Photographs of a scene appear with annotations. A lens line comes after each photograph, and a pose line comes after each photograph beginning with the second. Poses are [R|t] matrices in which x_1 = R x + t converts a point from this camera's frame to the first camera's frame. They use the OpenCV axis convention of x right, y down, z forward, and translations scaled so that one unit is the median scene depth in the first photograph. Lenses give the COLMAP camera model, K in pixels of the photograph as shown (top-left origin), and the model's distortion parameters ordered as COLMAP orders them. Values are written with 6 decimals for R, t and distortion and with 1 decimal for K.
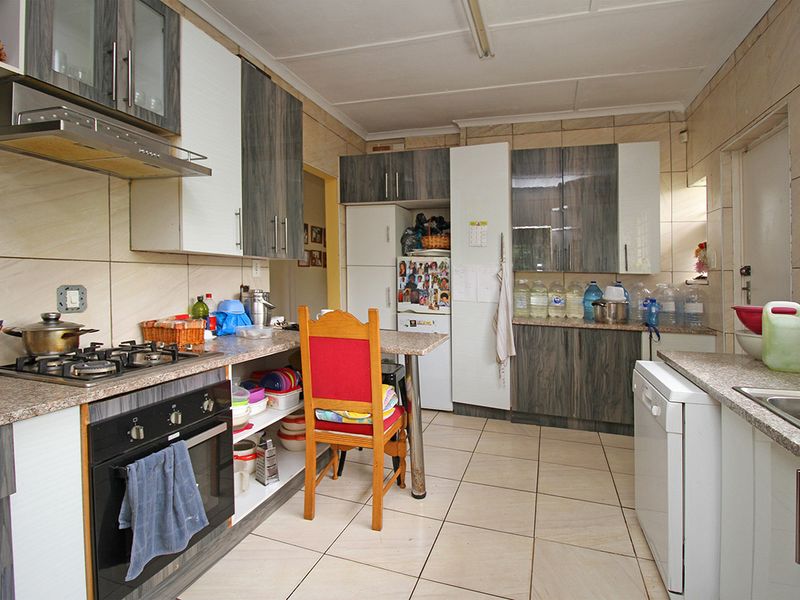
lens RADIAL K [[431.3, 0, 401.8], [0, 431.3, 260.7], [0, 0, 1]] dist [0.001767, -0.000130]
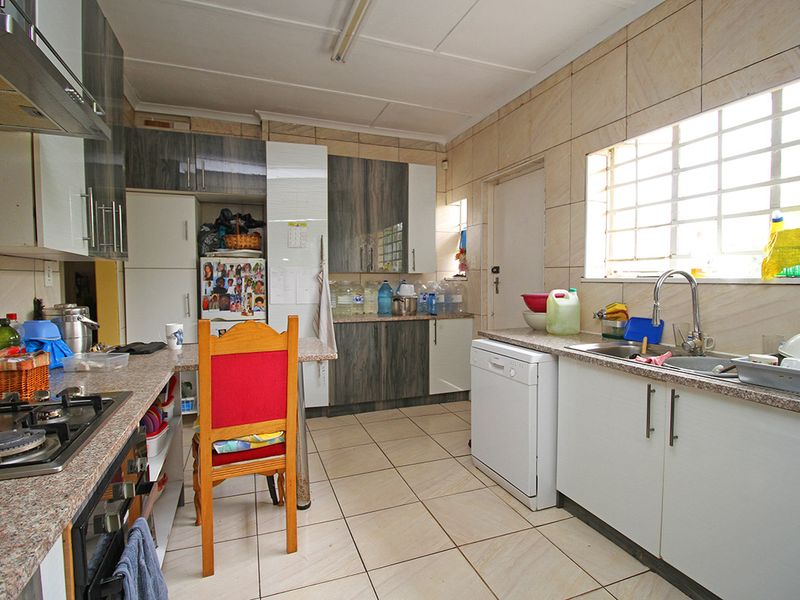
lens RADIAL K [[437.3, 0, 398.1], [0, 437.3, 275.4], [0, 0, 1]] dist [0.000428, -0.000363]
pose [[0.773678, -0.018274, 0.633315, -0.282411], [-0.001858, 0.999514, 0.031111, -0.001604], [-0.633576, -0.025247, 0.773268, 0.085020]]
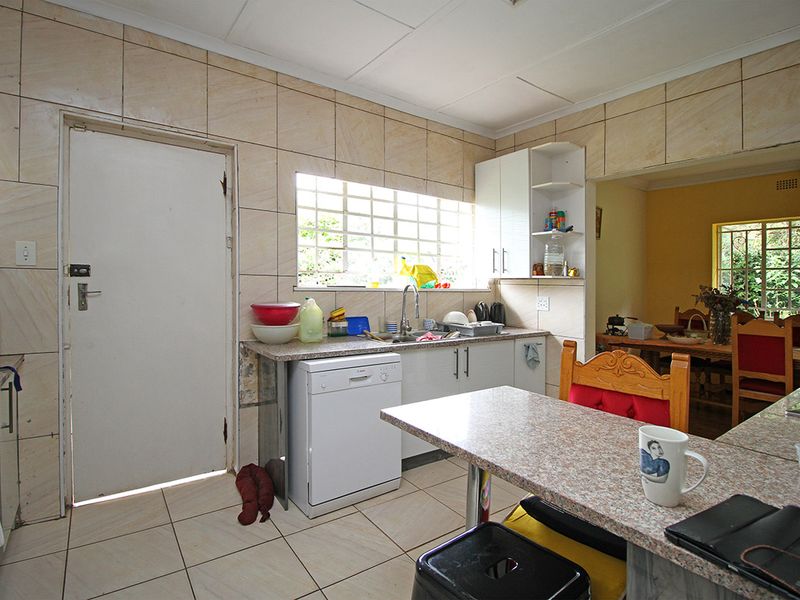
lens RADIAL K [[416.8, 0, 394.5], [0, 416.8, 271.6], [0, 0, 1]] dist [-0.001174, -0.000915]
pose [[-0.808302, -0.015117, 0.588574, -0.144476], [-0.050932, 0.997718, -0.044319, 0.024732], [-0.586561, -0.065800, -0.807228, 1.058200]]
